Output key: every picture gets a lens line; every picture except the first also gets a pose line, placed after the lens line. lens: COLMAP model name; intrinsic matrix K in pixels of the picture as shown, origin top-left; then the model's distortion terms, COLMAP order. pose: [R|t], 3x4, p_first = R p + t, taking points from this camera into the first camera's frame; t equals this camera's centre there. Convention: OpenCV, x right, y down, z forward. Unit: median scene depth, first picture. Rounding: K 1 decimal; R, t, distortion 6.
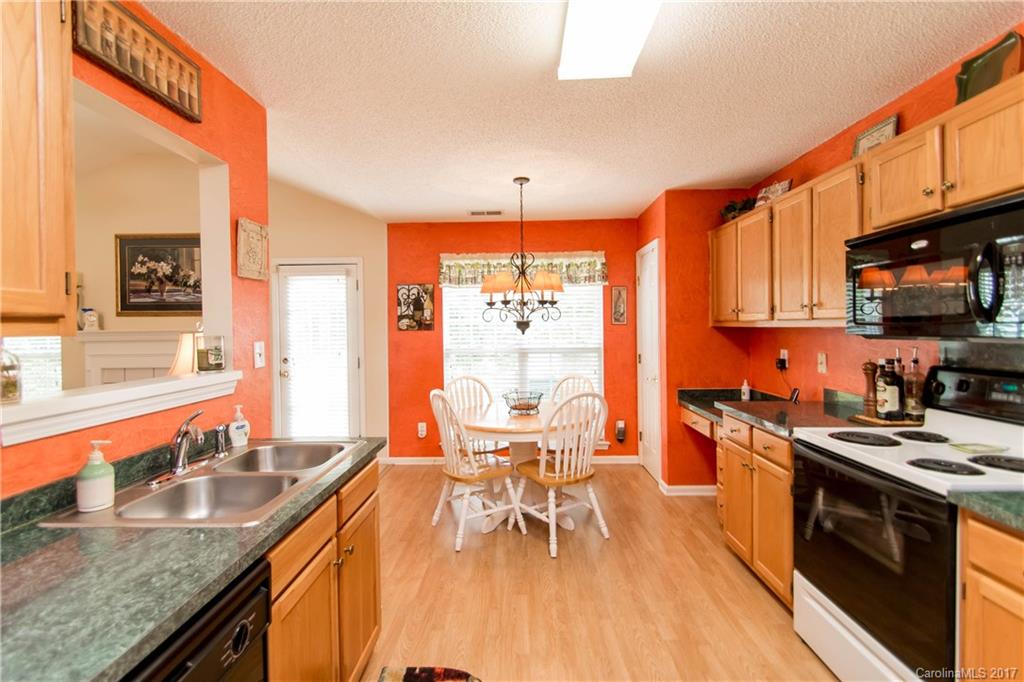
lens RADIAL K [[476.0, 0, 505.9], [0, 476.0, 333.6], [0, 0, 1]] dist [0.017878, -0.008905]
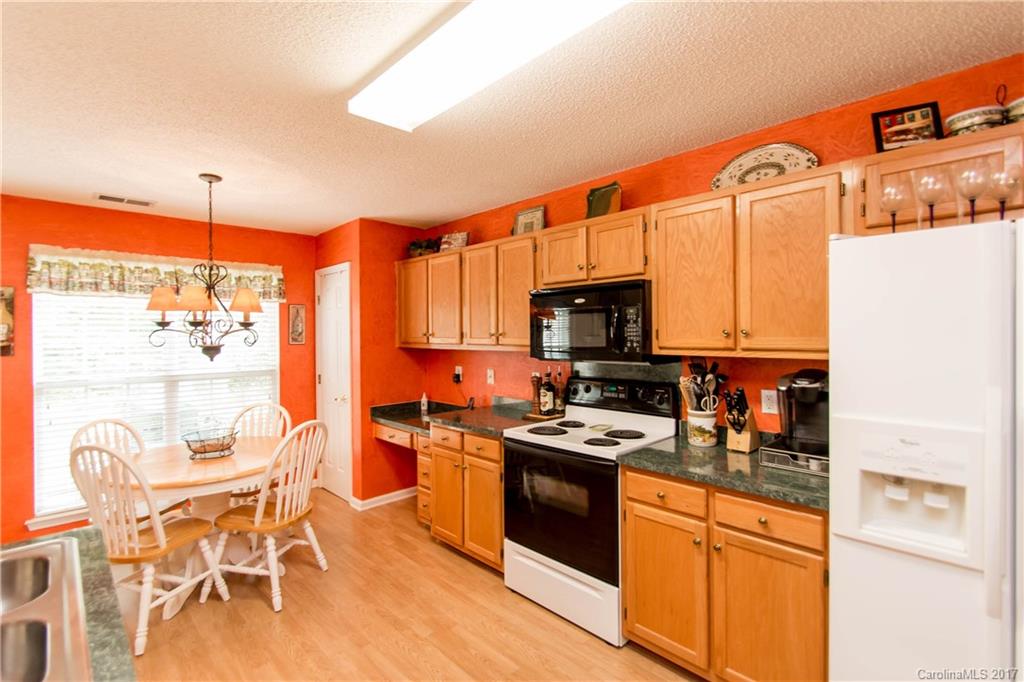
lens RADIAL K [[476.0, 0, 505.9], [0, 476.0, 333.6], [0, 0, 1]] dist [0.017878, -0.008905]
pose [[0.705571, 0.004978, 0.708622, -0.197043], [0.010161, 0.999801, -0.017141, -0.027558], [-0.708566, 0.019295, 0.705380, 0.041019]]
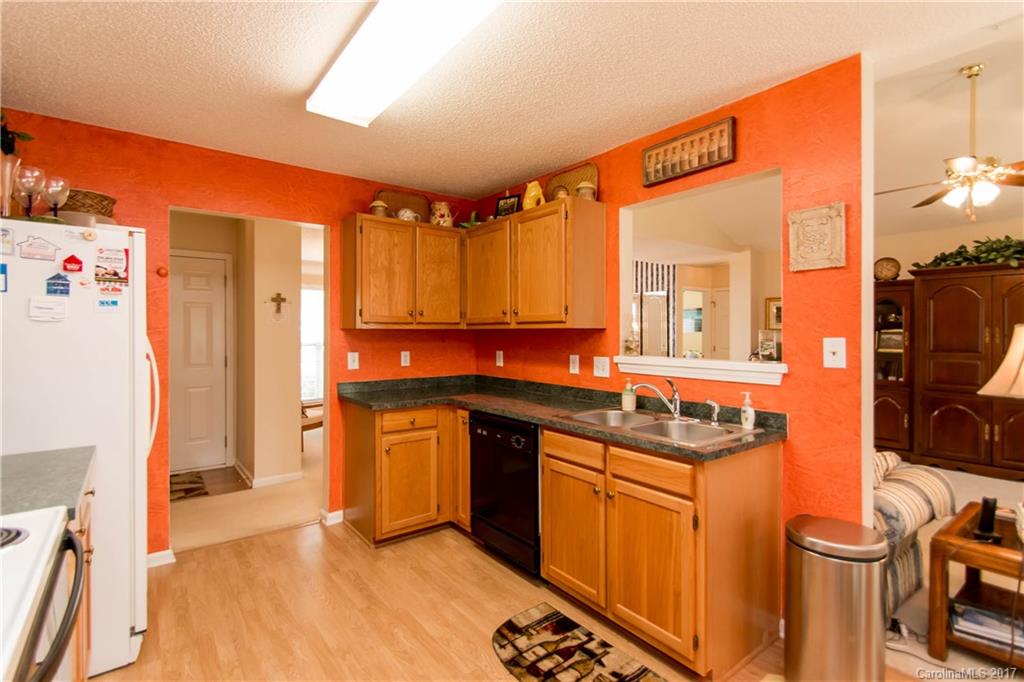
lens RADIAL K [[476.0, 0, 505.9], [0, 476.0, 333.6], [0, 0, 1]] dist [0.017878, -0.008905]
pose [[-0.774243, 0.015322, -0.632703, 0.330747], [0.001109, 0.999738, 0.022854, -0.007573], [0.632887, 0.016993, -0.774057, 0.850956]]
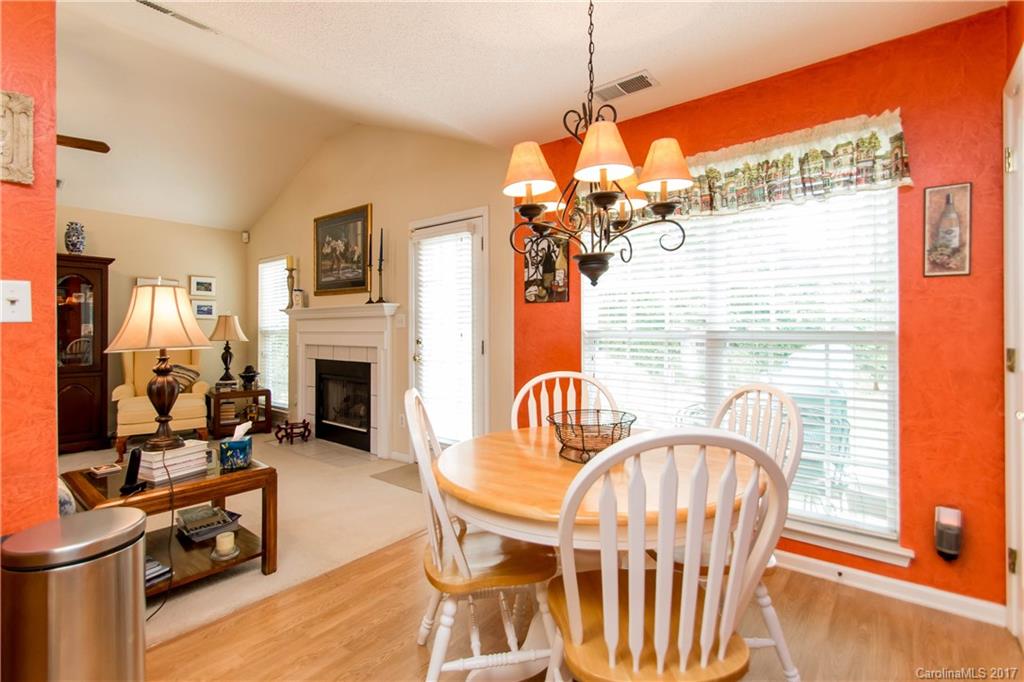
lens RADIAL K [[480.3, 0, 512.8], [0, 480.3, 327.0], [0, 0, 1]] dist [0.002356, -0.001083]
pose [[0.796410, 0.009368, -0.604685, 0.259270], [-0.015019, 0.999878, -0.004291, 0.044675], [0.604571, 0.012499, 0.796453, 0.595552]]
